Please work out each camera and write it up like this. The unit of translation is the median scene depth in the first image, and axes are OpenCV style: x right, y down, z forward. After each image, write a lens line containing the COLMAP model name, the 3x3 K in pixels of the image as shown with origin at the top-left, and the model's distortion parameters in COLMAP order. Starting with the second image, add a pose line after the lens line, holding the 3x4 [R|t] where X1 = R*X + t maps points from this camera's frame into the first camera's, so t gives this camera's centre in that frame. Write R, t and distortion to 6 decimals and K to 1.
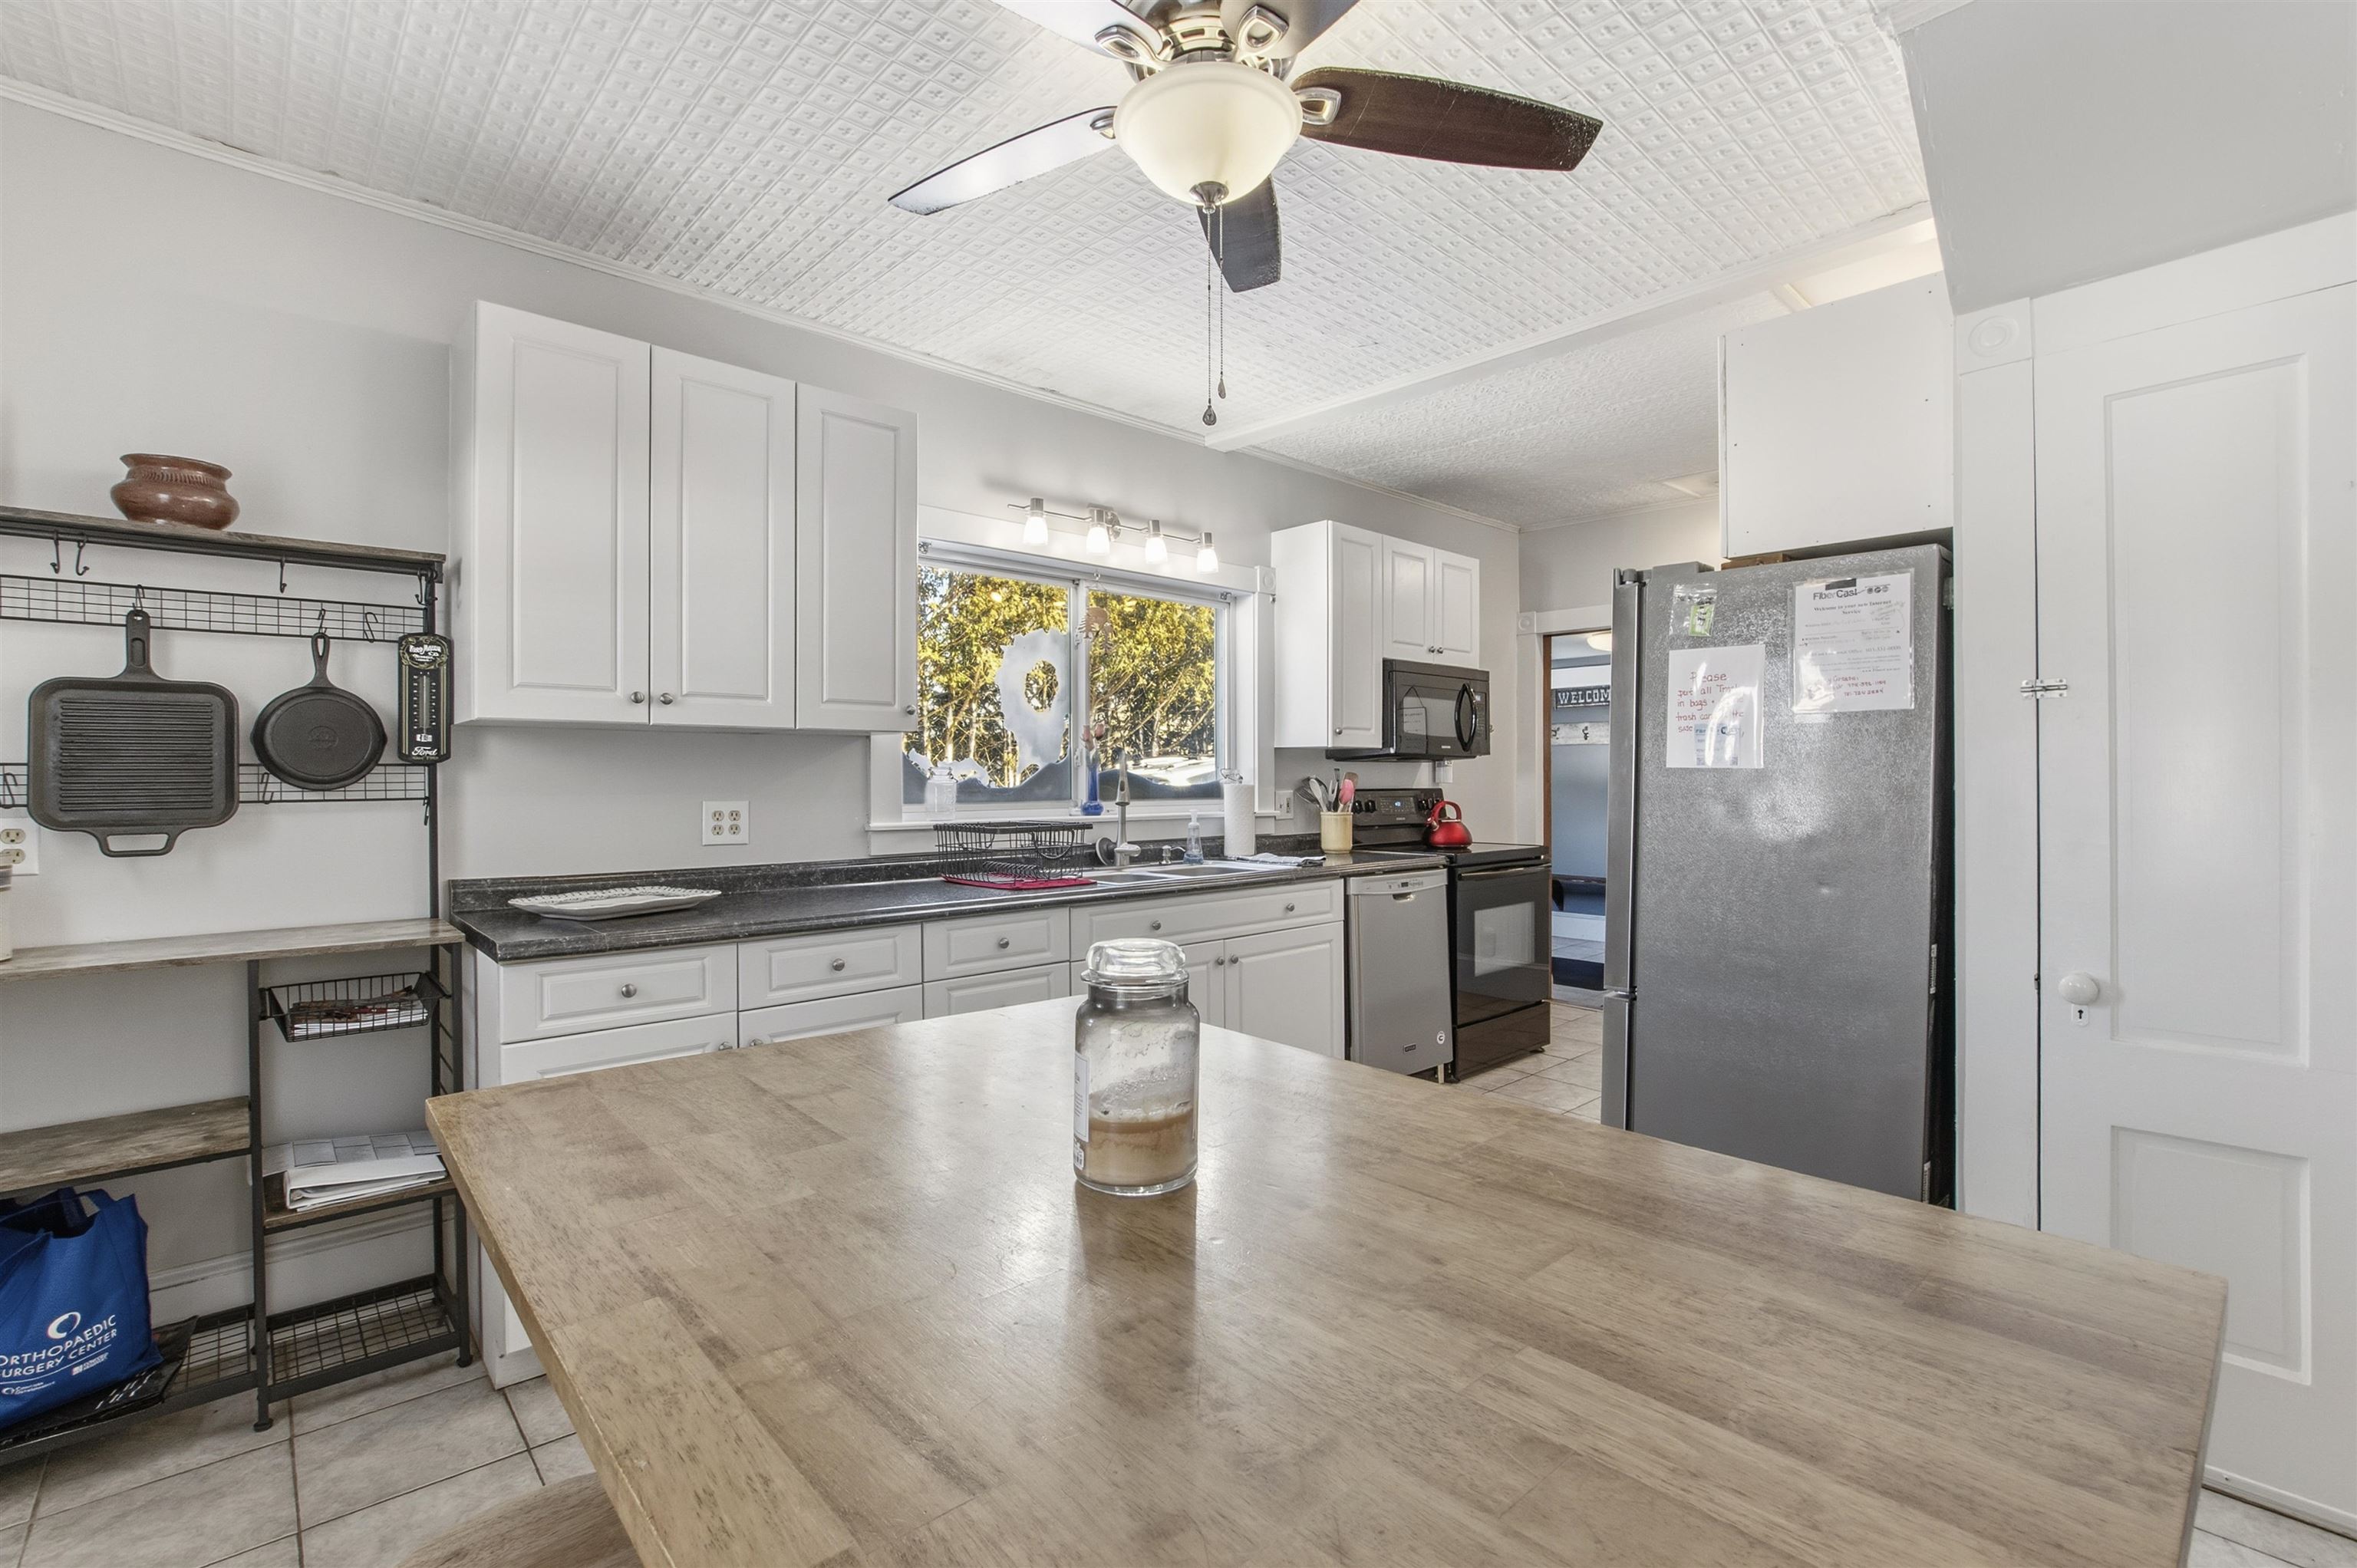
lens RADIAL K [[1040.1, 0, 1185.8], [0, 1040.1, 779.3], [0, 0, 1]] dist [-0.025873, 0.000055]
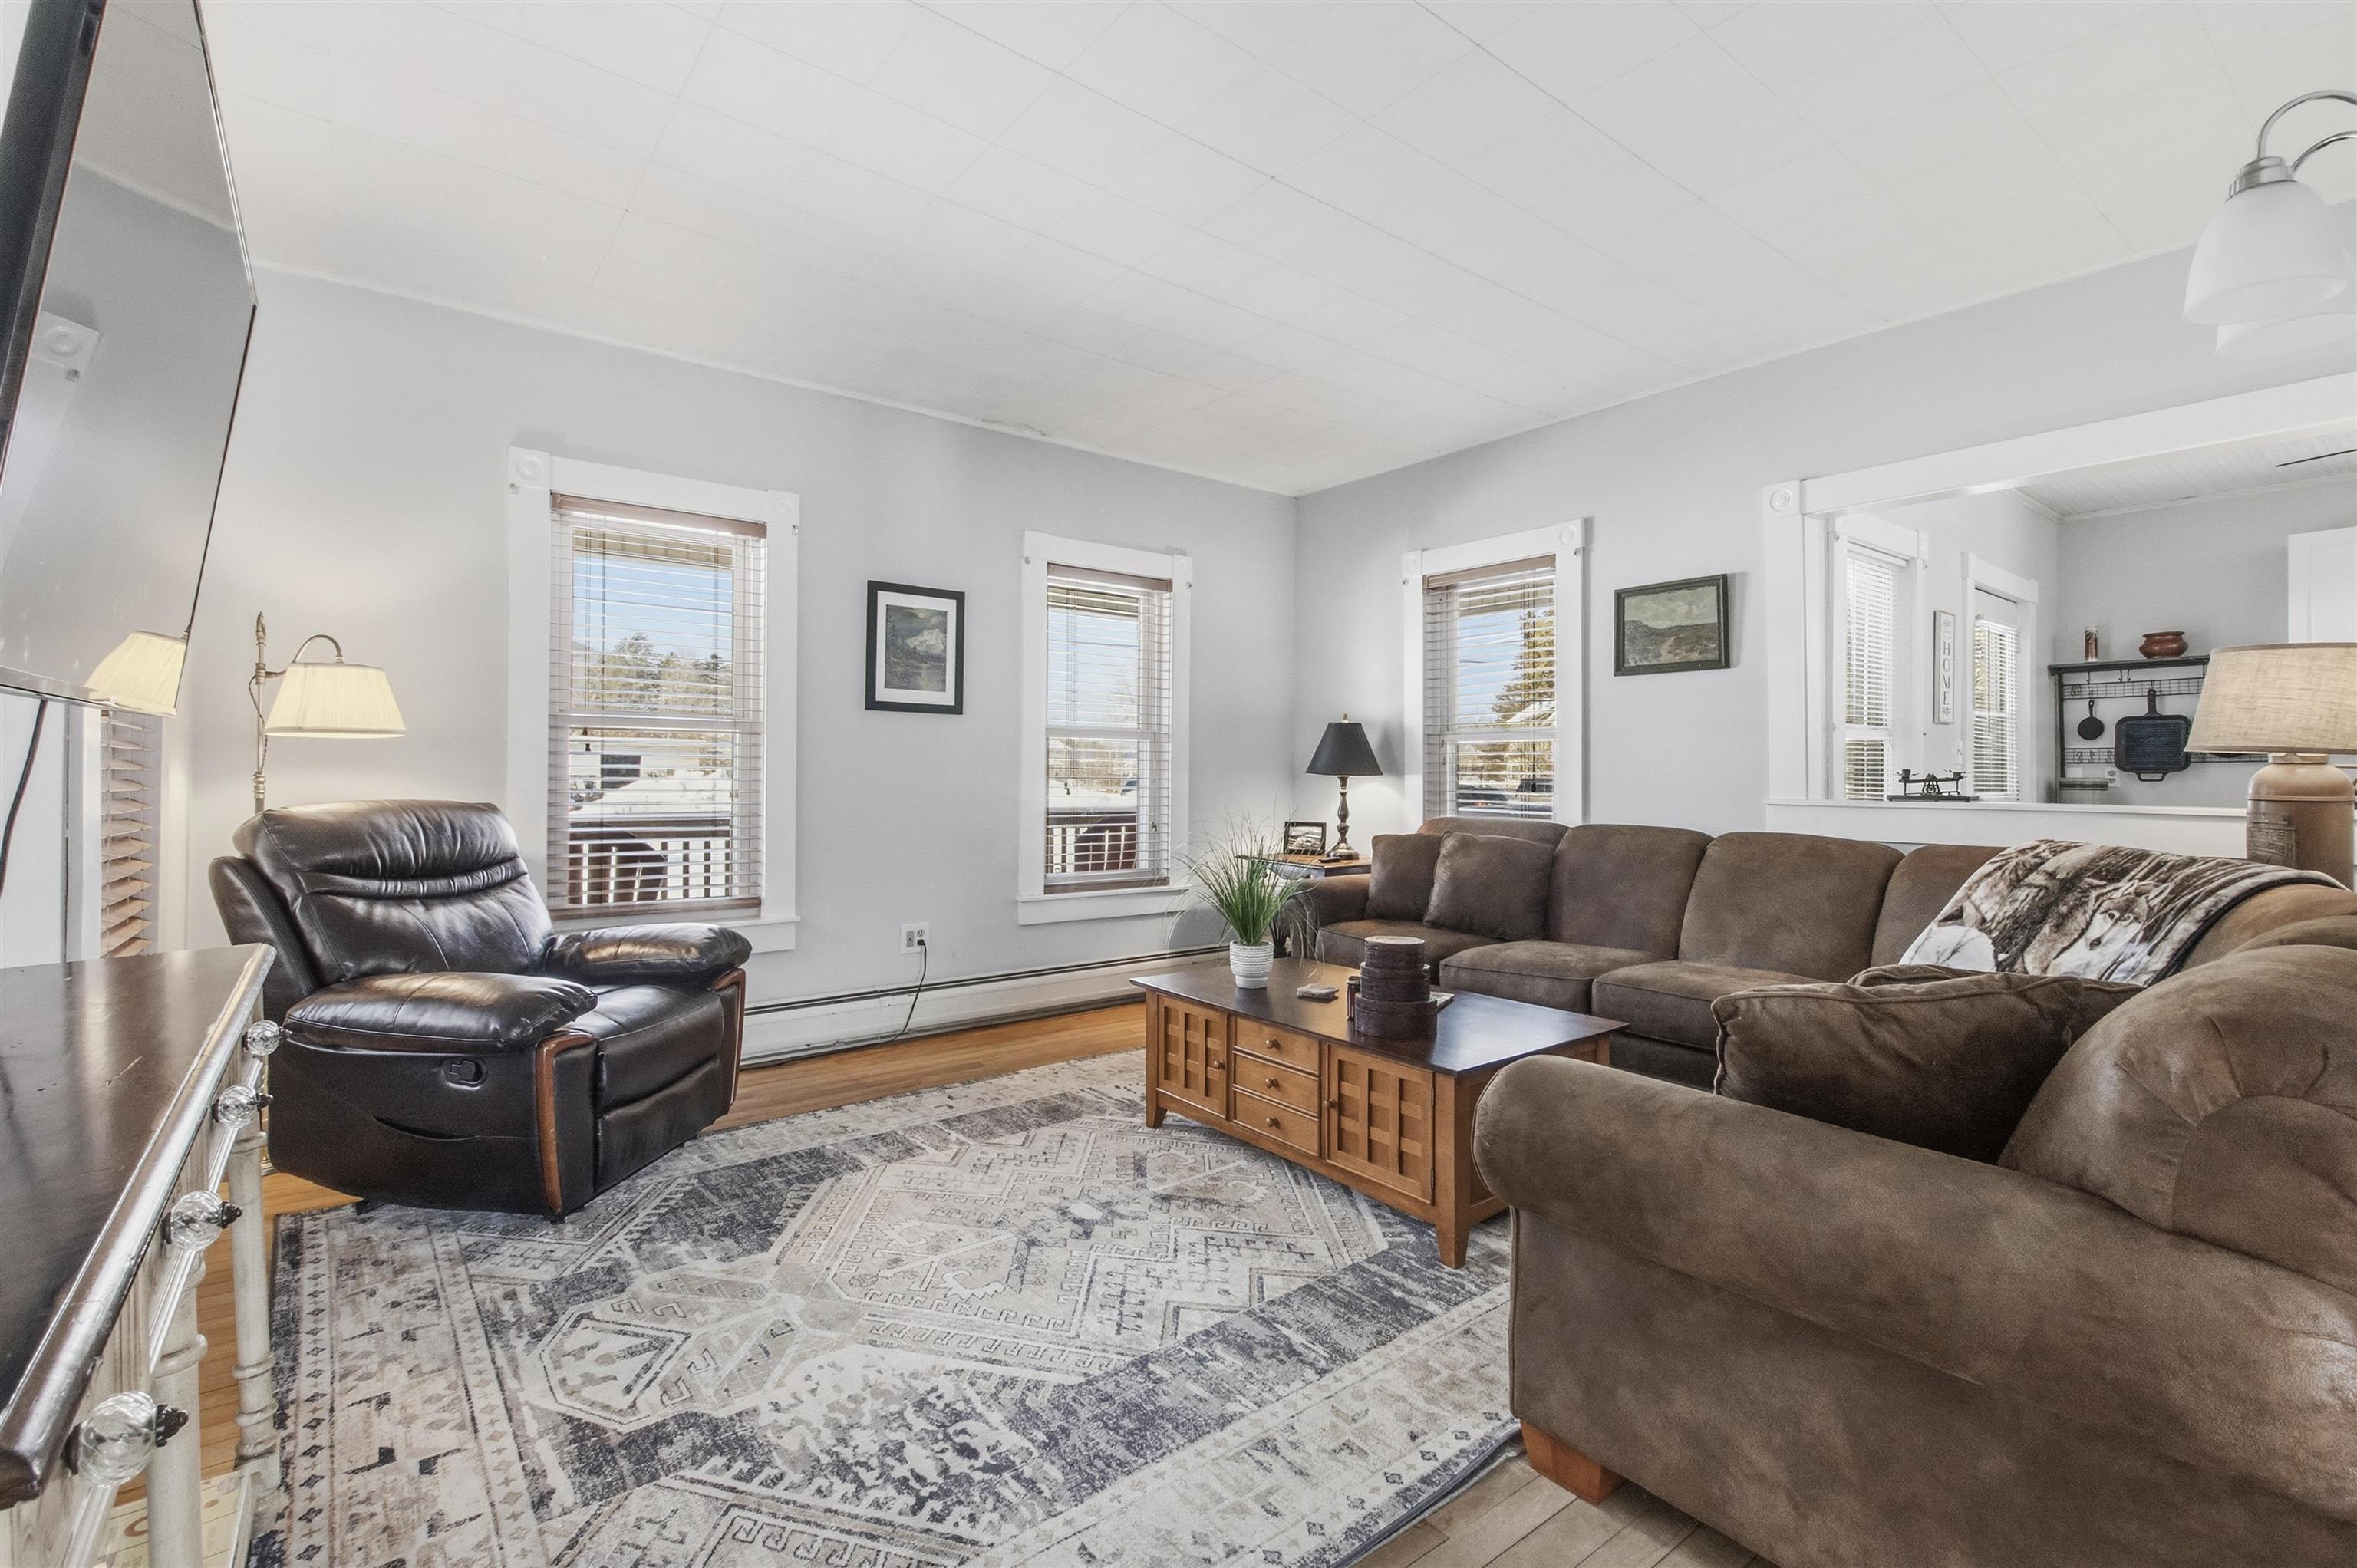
lens RADIAL K [[1049.4, 0, 1186.1], [0, 1049.4, 772.4], [0, 0, 1]] dist [0.001446, -0.000031]
pose [[-0.083060, 0.000706, -0.996544, 1.650423], [-0.001237, 0.999999, 0.000811, 0.044182], [0.996544, 0.001300, -0.083059, -1.114063]]
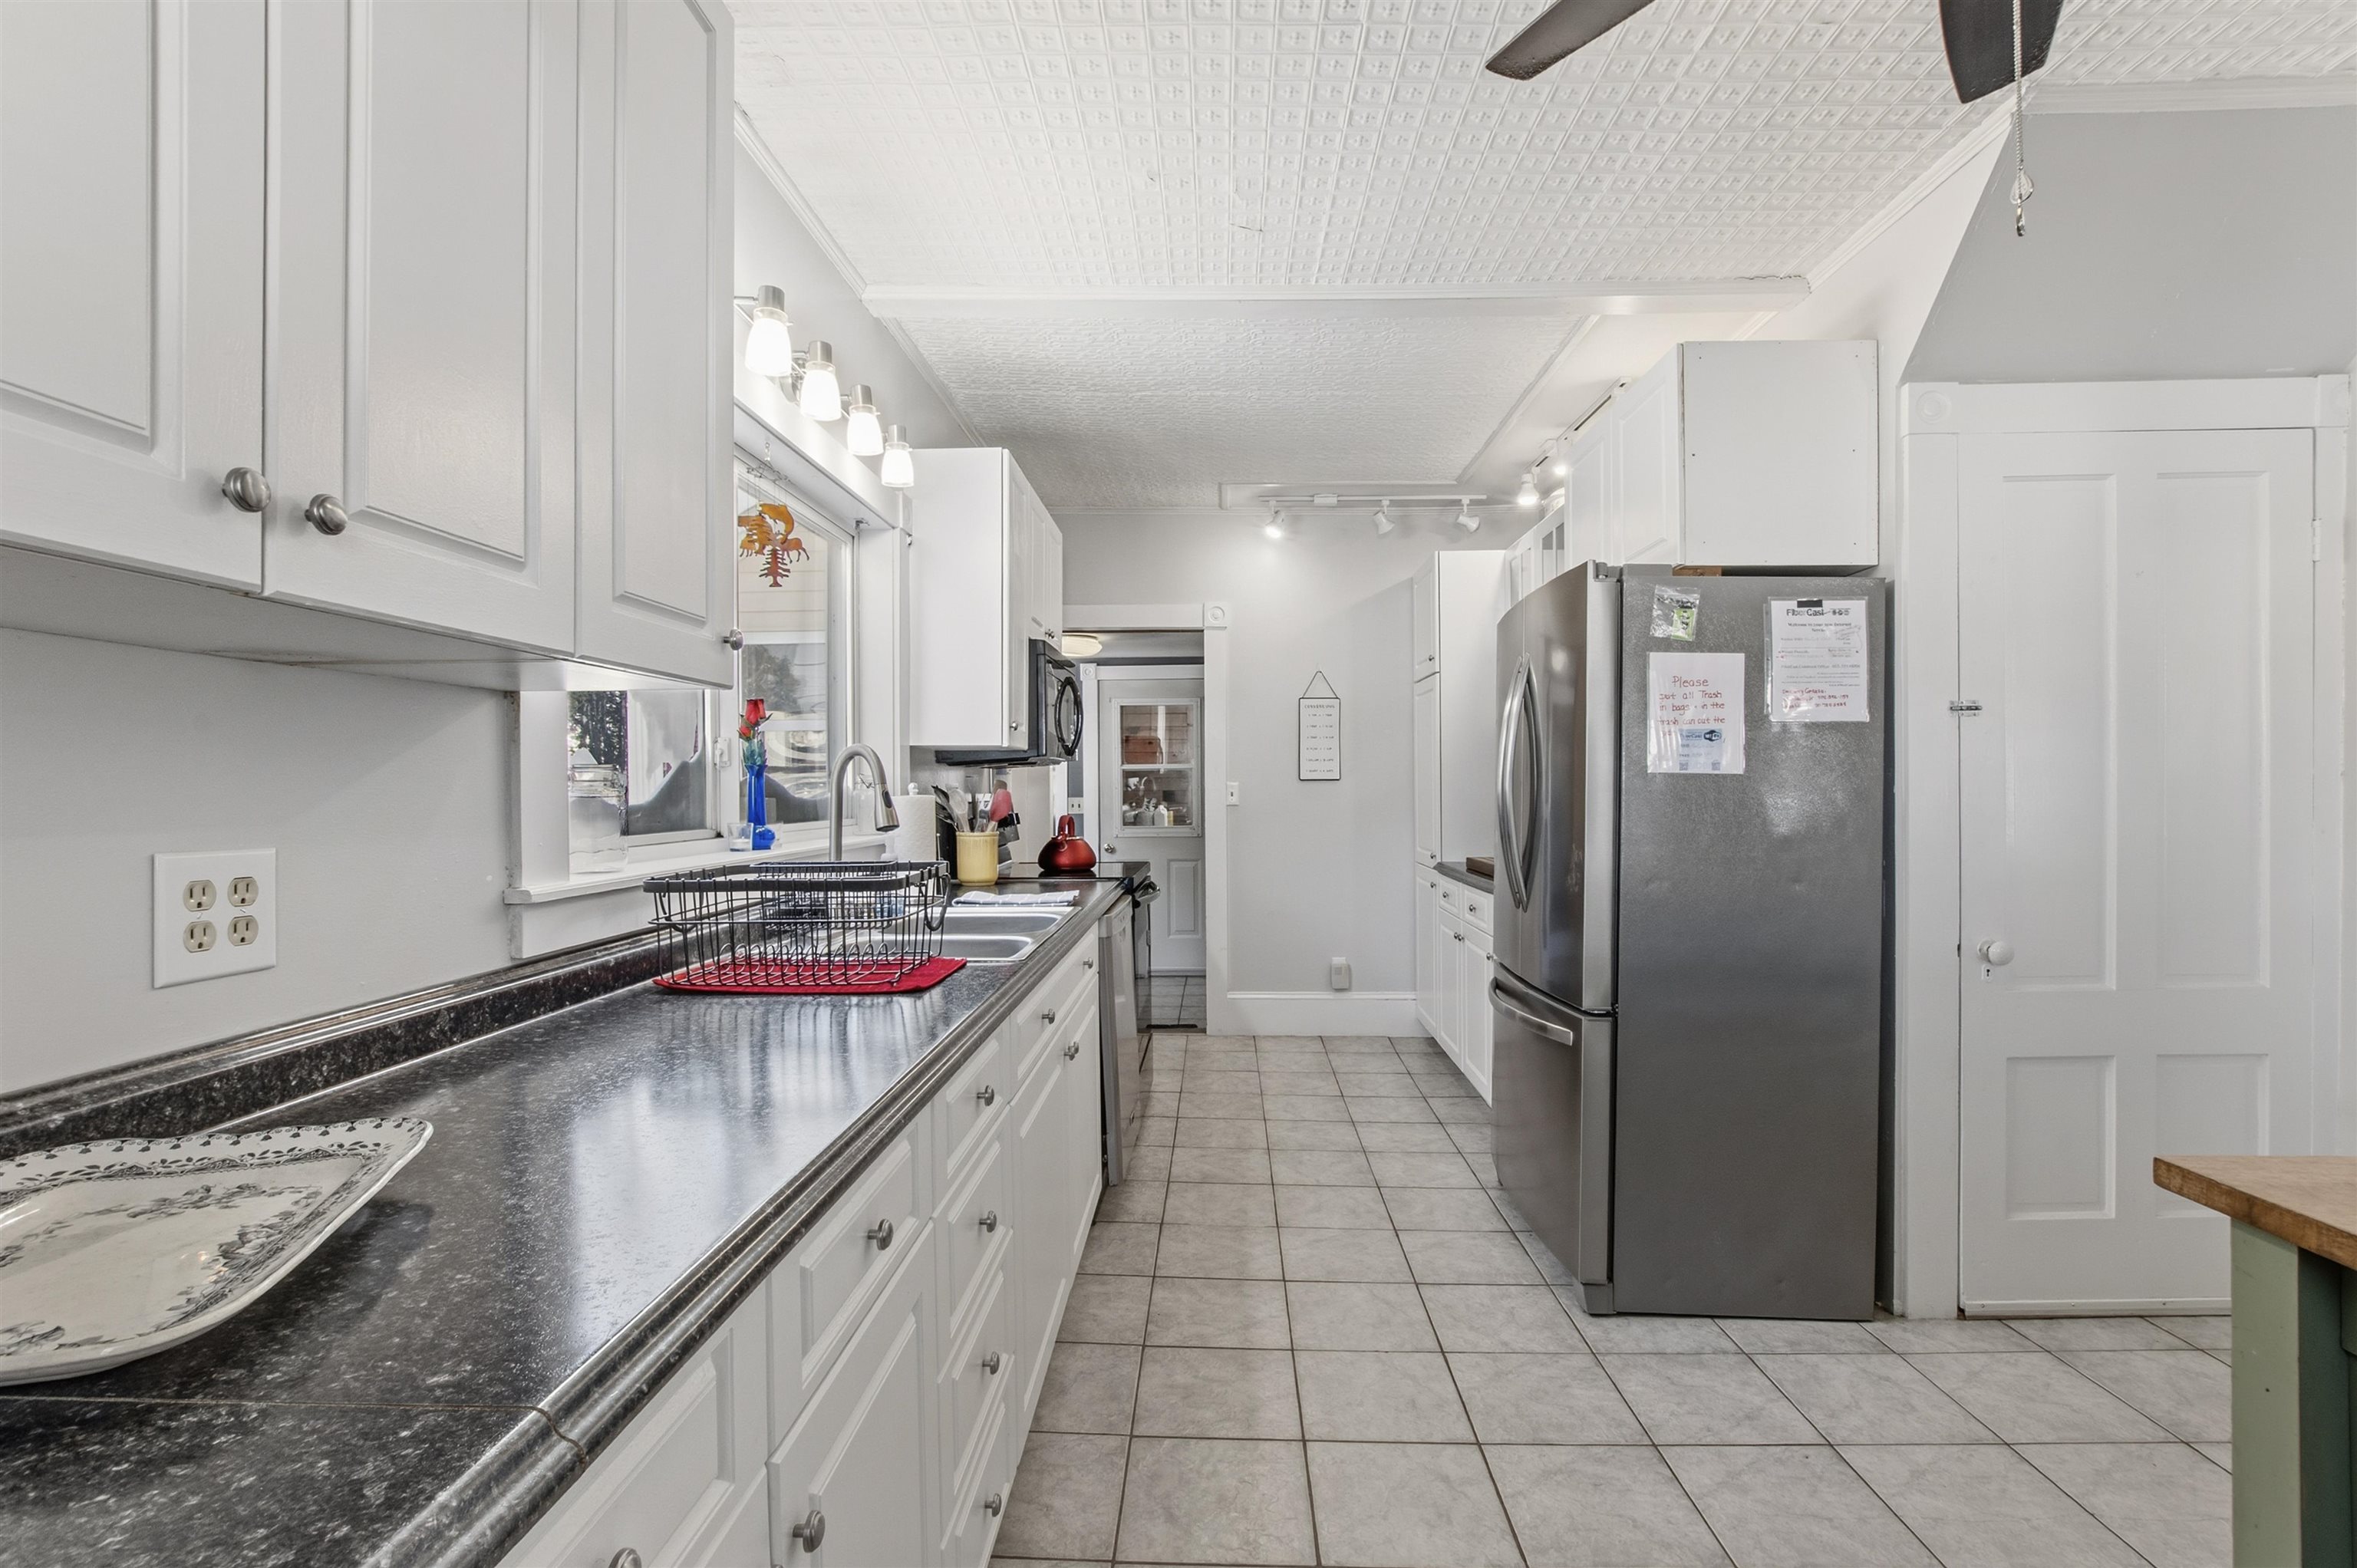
lens RADIAL K [[1059.6, 0, 1181.9], [0, 1059.6, 798.2], [0, 0, 1]] dist [-0.022838, 0.001227]
pose [[0.700992, -0.009189, 0.713110, -0.566995], [0.005205, 0.999956, 0.007769, 0.002838], [-0.713151, -0.001735, 0.701009, 0.638299]]
